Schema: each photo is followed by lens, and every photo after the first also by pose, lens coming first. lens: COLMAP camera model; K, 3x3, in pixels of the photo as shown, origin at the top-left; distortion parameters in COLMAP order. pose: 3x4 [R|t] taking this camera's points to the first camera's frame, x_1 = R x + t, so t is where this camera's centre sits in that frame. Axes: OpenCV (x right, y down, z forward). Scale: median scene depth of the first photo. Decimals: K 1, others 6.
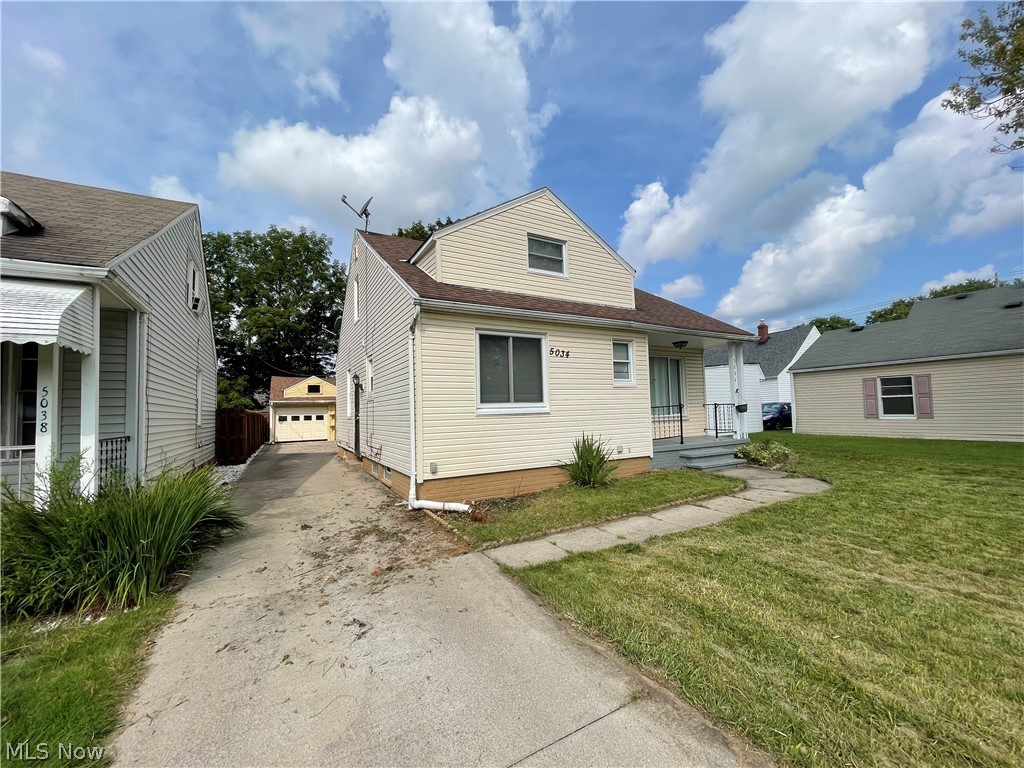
lens RADIAL K [[425.6, 0, 533.8], [0, 425.6, 396.4], [0, 0, 1]] dist [-0.007894, 0.000796]
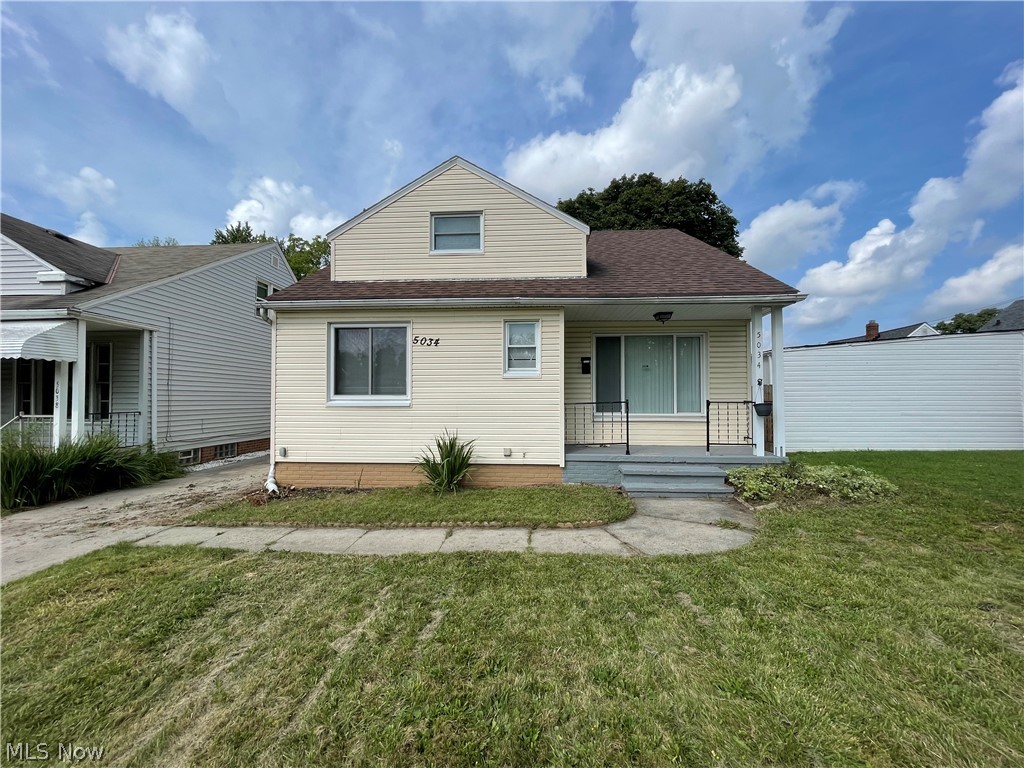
lens RADIAL K [[425.6, 0, 509.6], [0, 425.6, 402.3], [0, 0, 1]] dist [-0.007894, 0.000796]
pose [[0.820973, 0.031704, -0.570087, 0.728577], [-0.004280, 0.998771, 0.049381, -0.016872], [0.570952, -0.038100, 0.820099, 0.345642]]
